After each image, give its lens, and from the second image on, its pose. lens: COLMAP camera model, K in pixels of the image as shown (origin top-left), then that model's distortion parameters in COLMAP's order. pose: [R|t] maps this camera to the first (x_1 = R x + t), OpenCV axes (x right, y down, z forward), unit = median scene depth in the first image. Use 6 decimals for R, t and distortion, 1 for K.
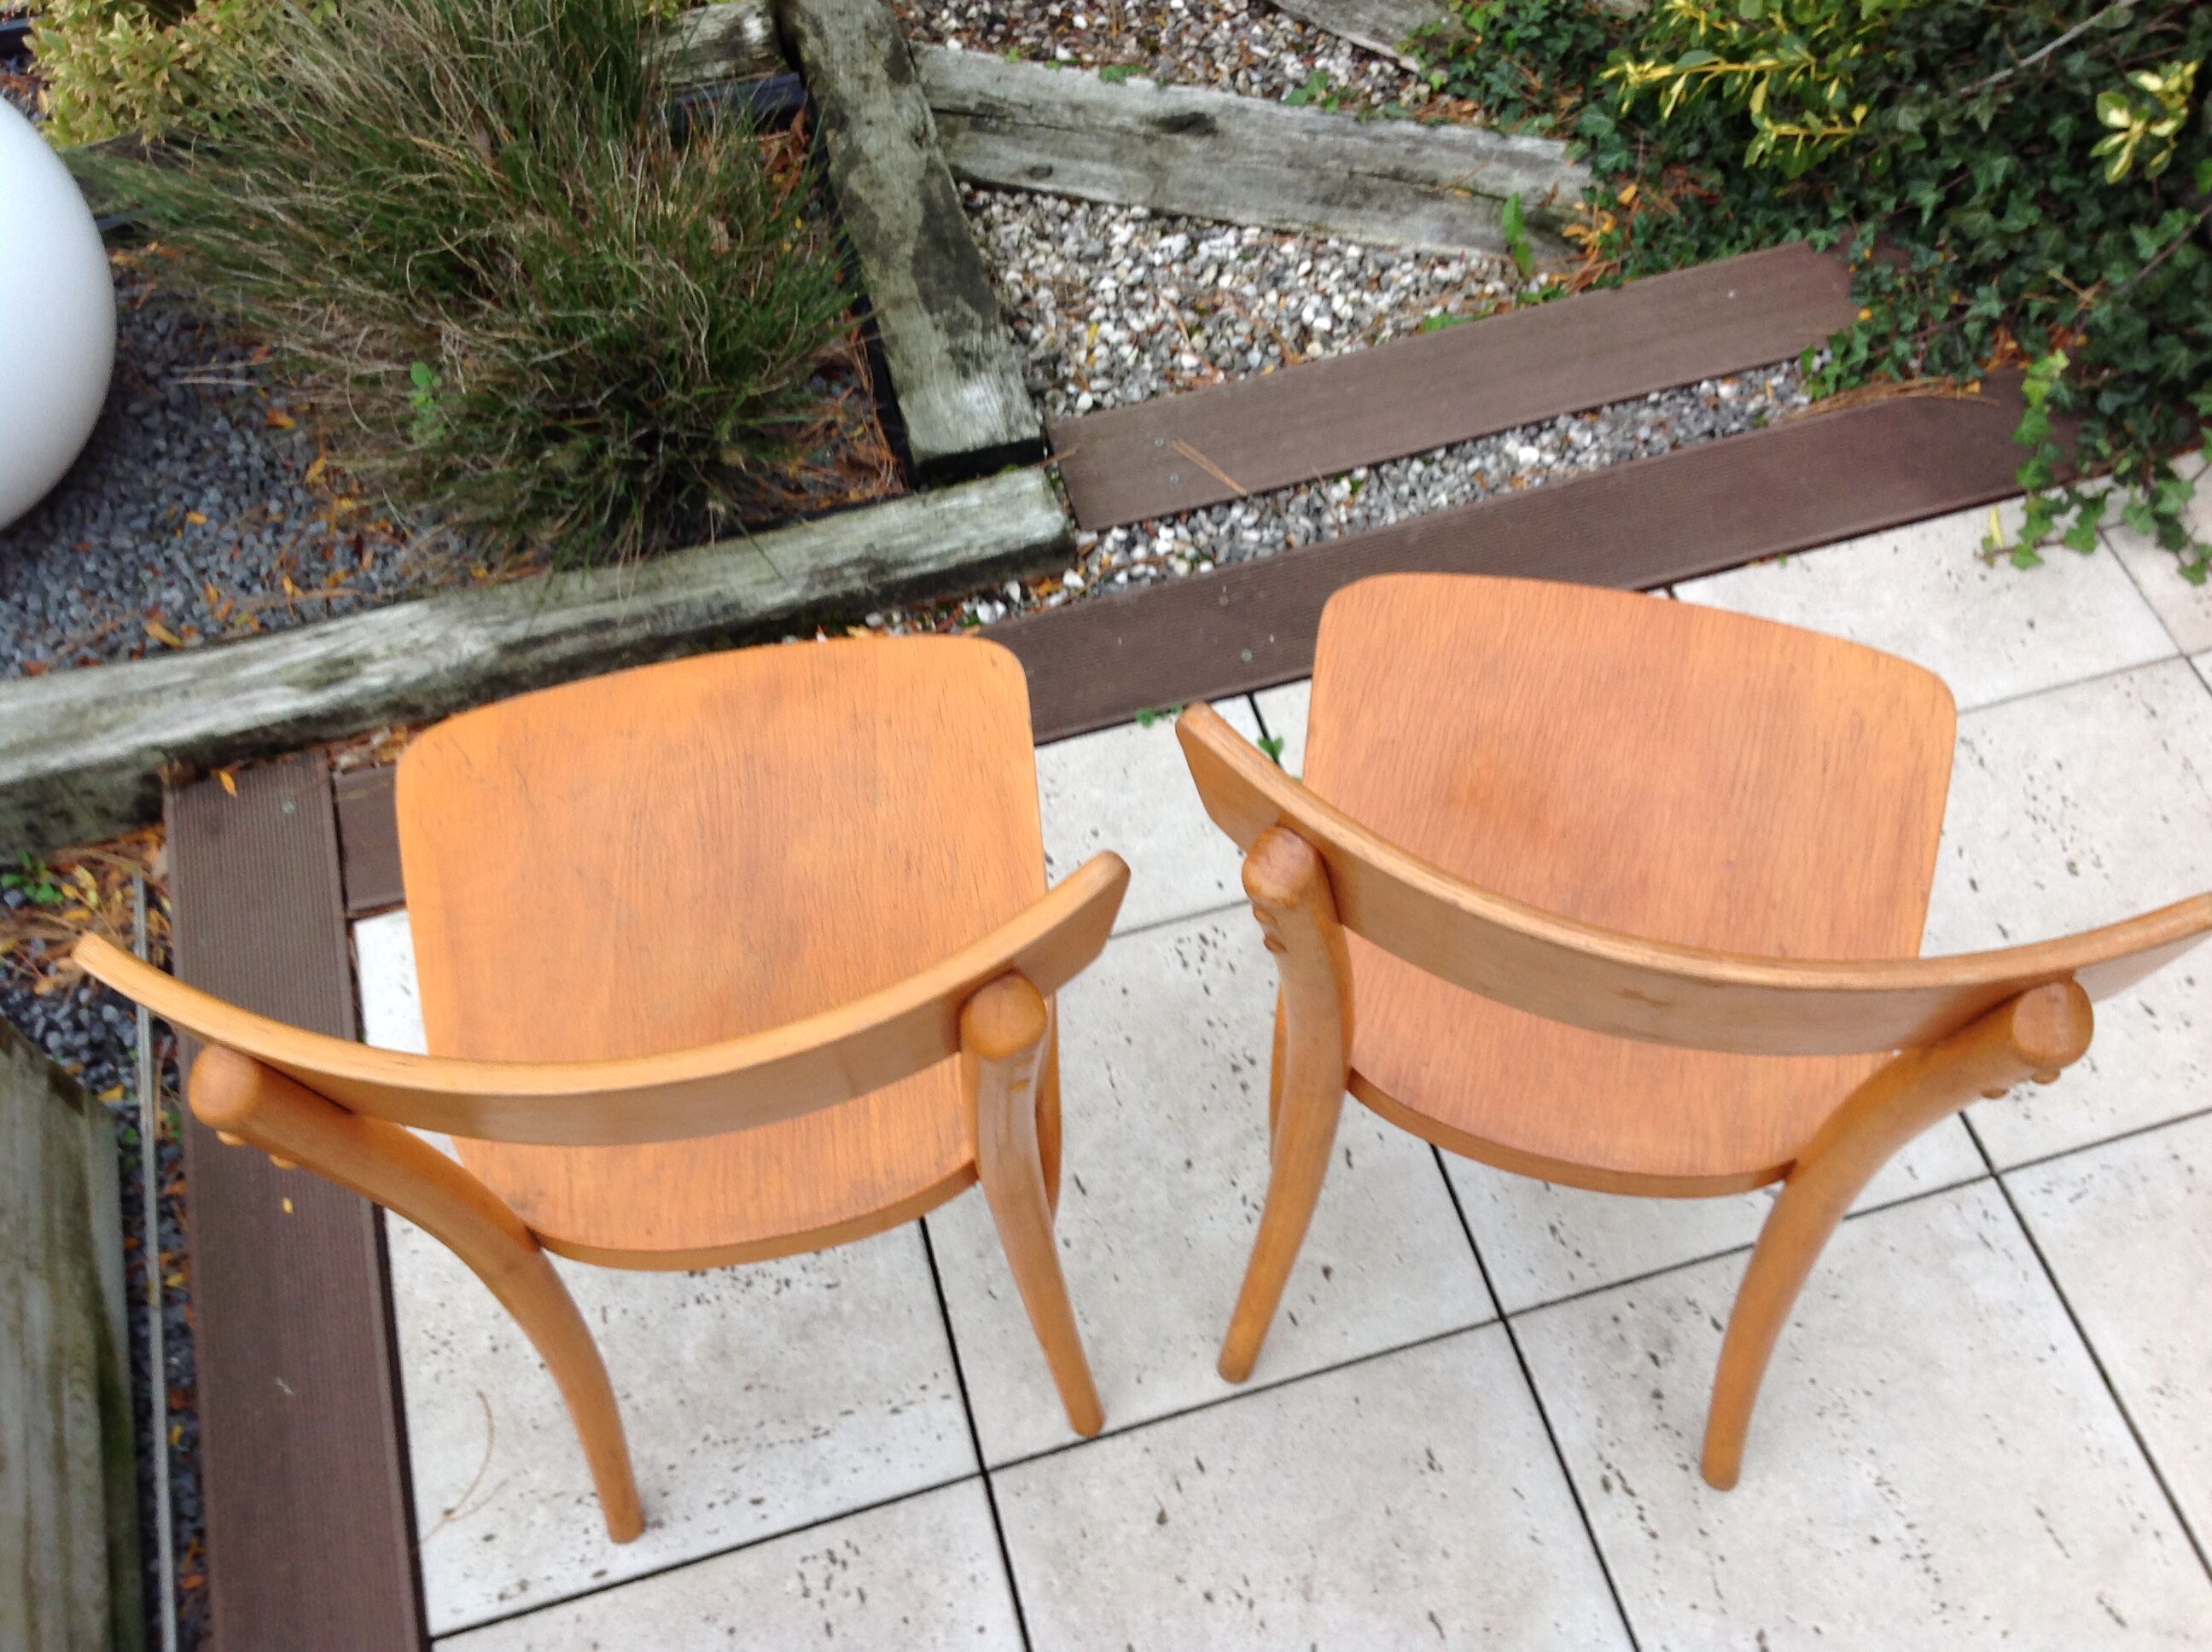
lens RADIAL K [[2088.2, 0, 1102.5], [0, 2088.2, 816.6], [0, 0, 1]] dist [0.144945, -0.361731]
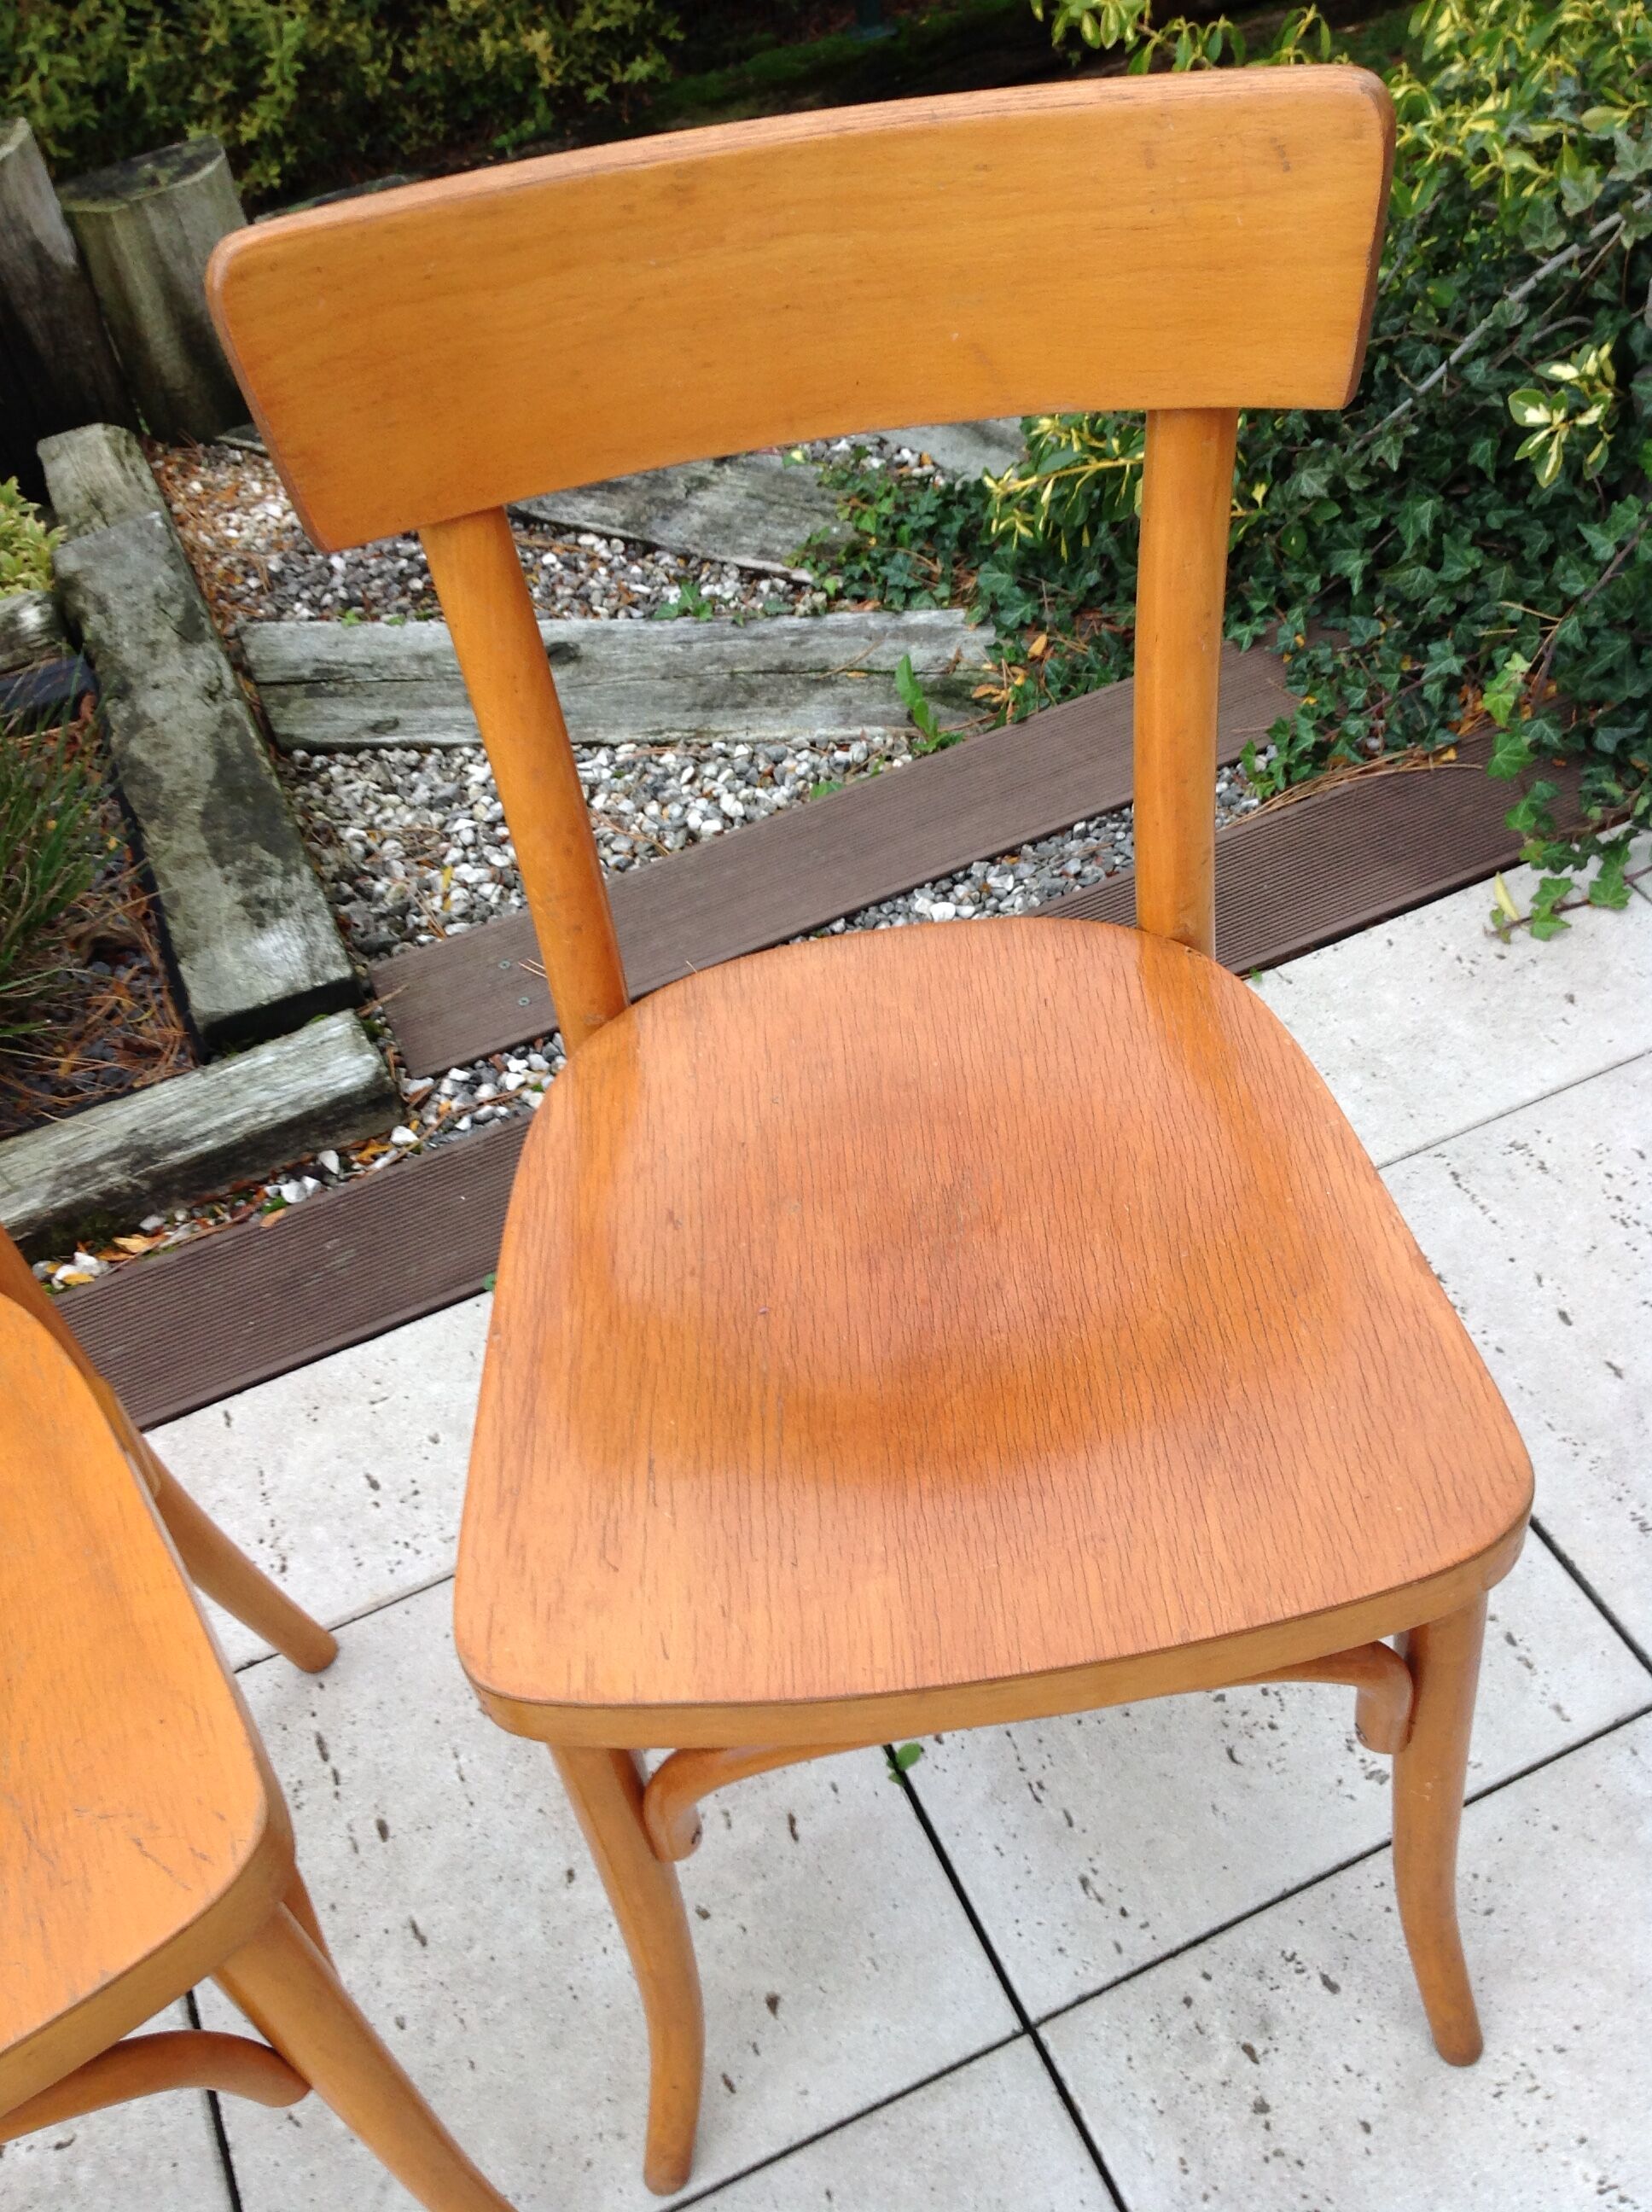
lens RADIAL K [[2080.2, 0, 827.3], [0, 2080.2, 1088.6], [0, 0, 1]] dist [0.166209, -0.407904]
pose [[0.986733, -0.158115, 0.036842, 0.115292], [0.162288, 0.966906, -0.196865, 0.051503], [-0.004496, 0.200233, 0.979738, 0.204420]]
